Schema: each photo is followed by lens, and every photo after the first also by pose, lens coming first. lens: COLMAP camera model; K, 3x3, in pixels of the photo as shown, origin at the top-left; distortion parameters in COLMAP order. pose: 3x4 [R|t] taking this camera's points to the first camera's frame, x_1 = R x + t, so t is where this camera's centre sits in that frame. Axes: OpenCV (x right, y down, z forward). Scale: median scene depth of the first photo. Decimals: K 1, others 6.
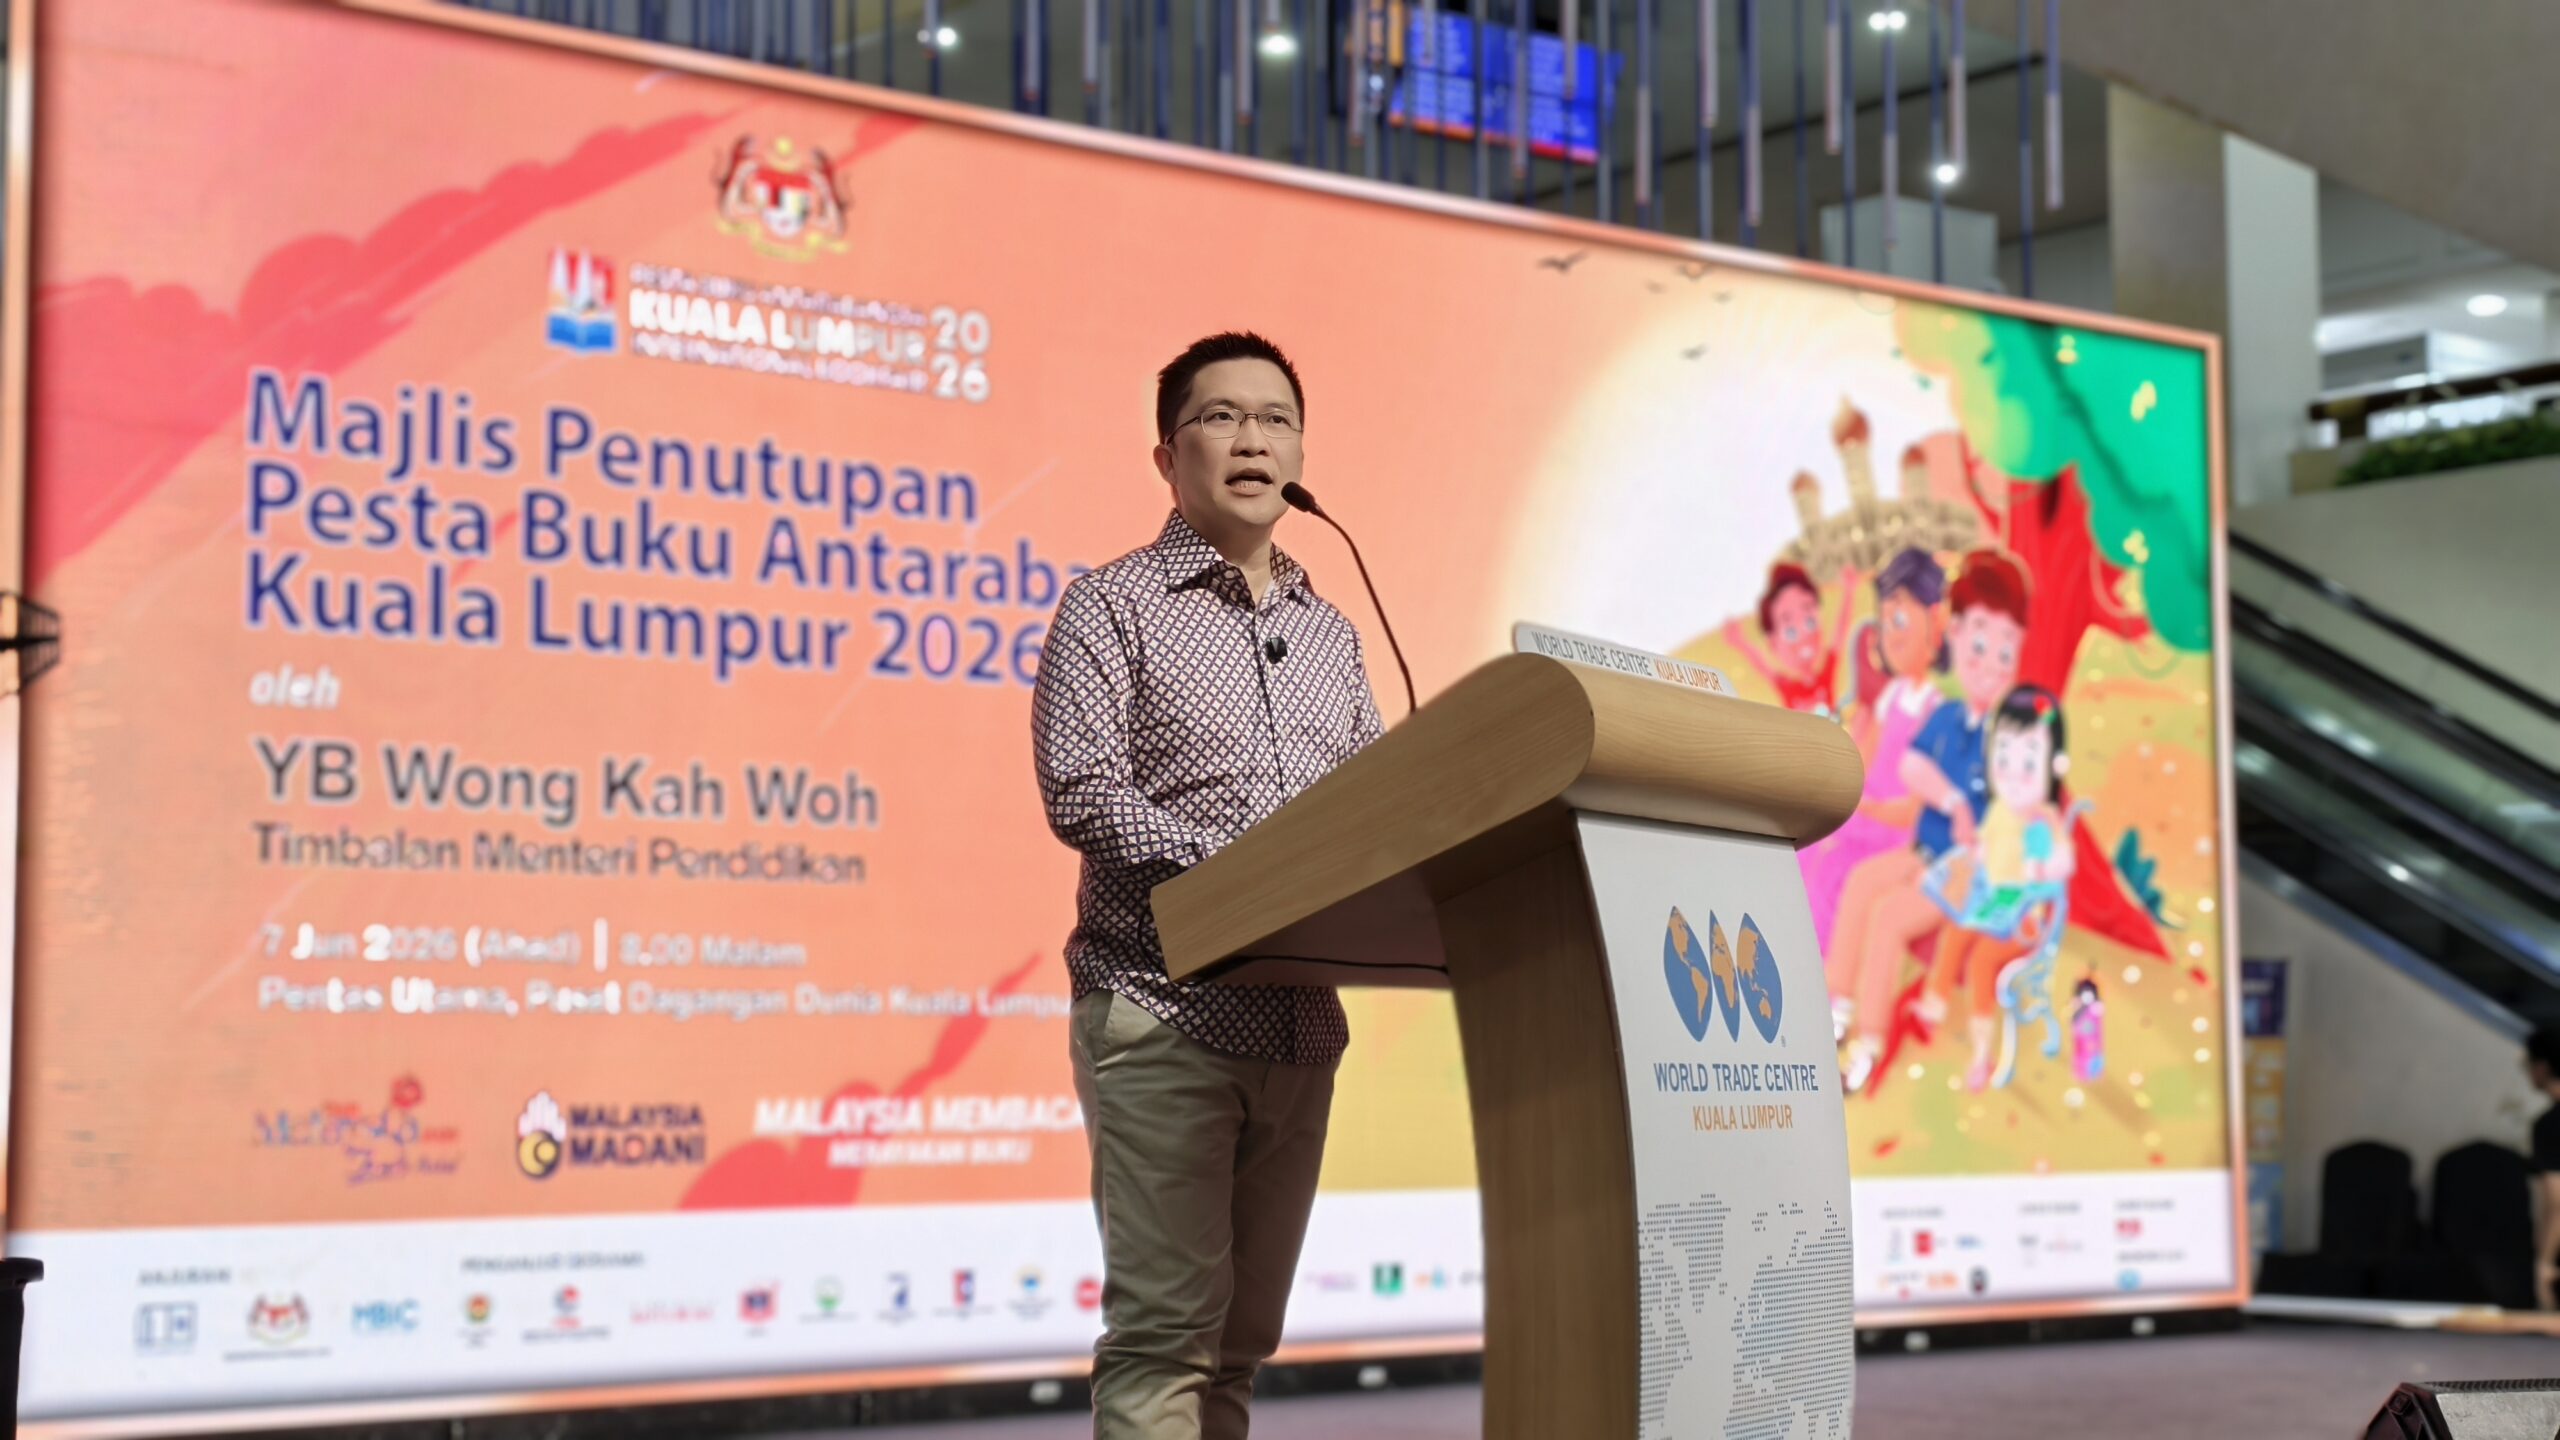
lens RADIAL K [[3910.3, 0, 1280.0], [0, 3910.3, 720.0], [0, 0, 1]] dist [-0.022855, -0.065412]
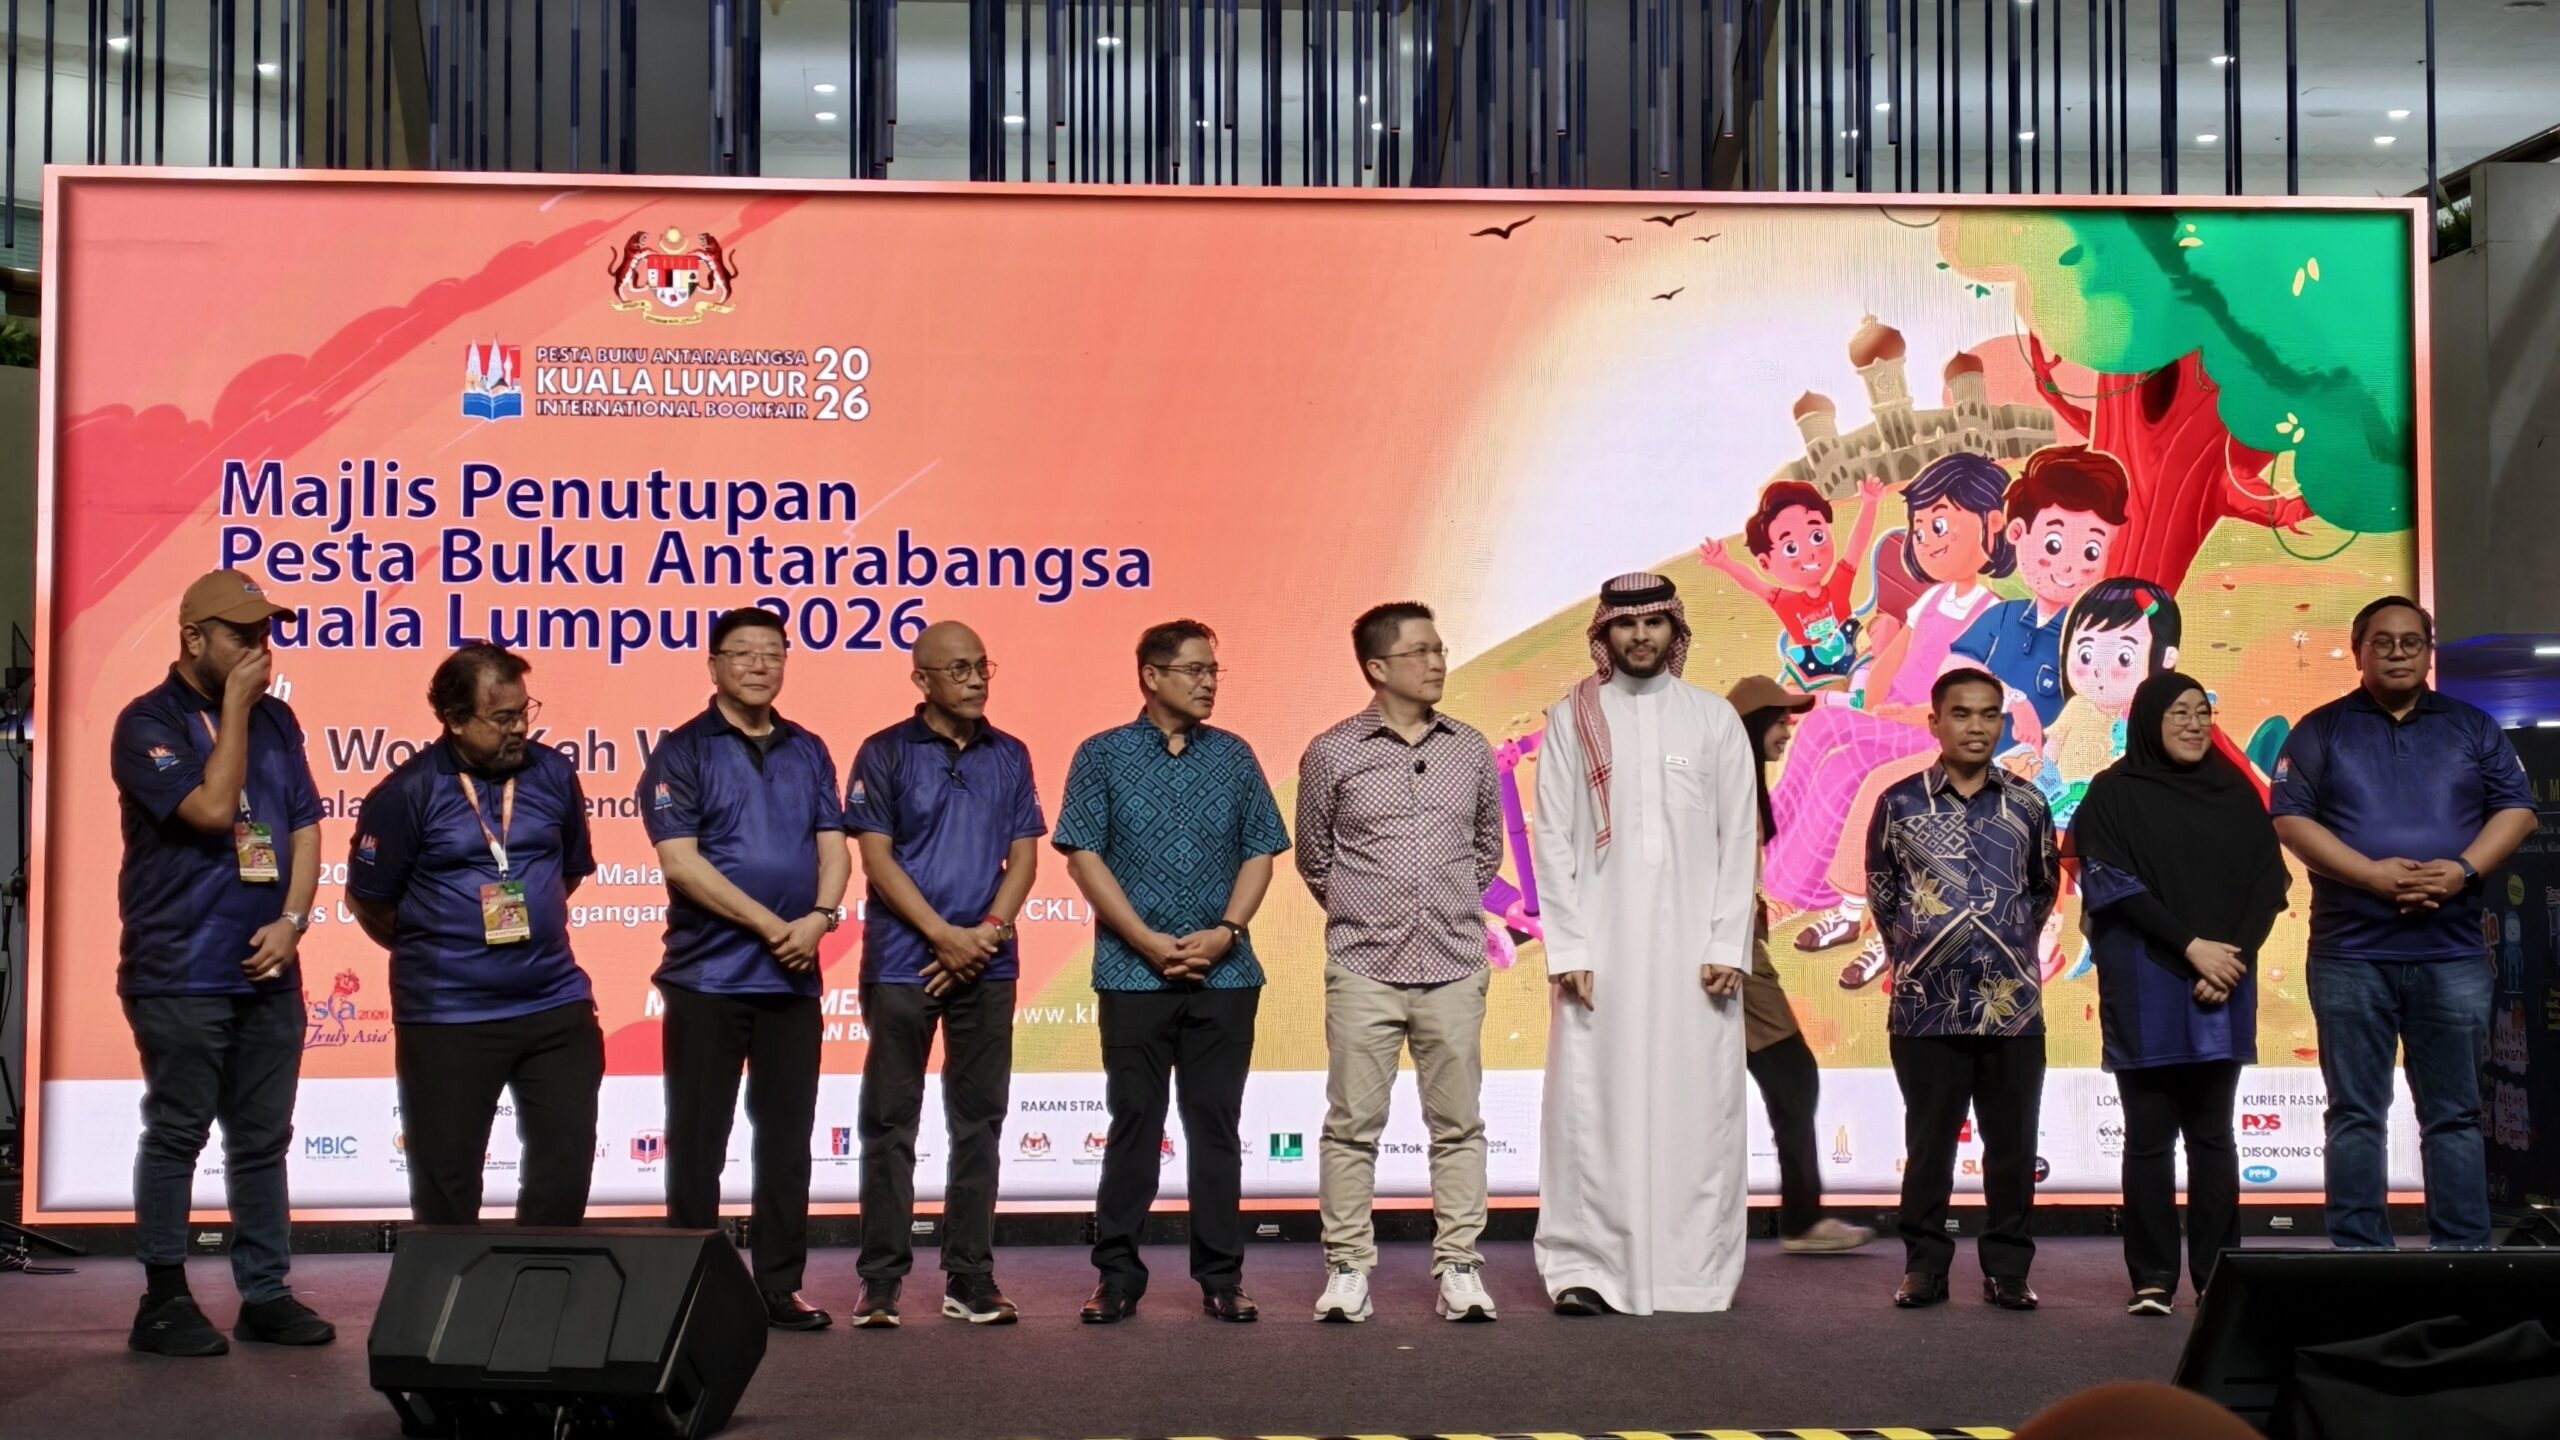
lens RADIAL K [[3910.3, 0, 1280.0], [0, 3910.3, 720.0], [0, 0, 1]] dist [-0.022855, -0.065412]
pose [[0.820784, -0.025282, -0.570679, 0.754827], [0.051561, 0.998221, 0.029935, -0.018480], [0.568907, -0.053995, 0.820627, 0.067201]]
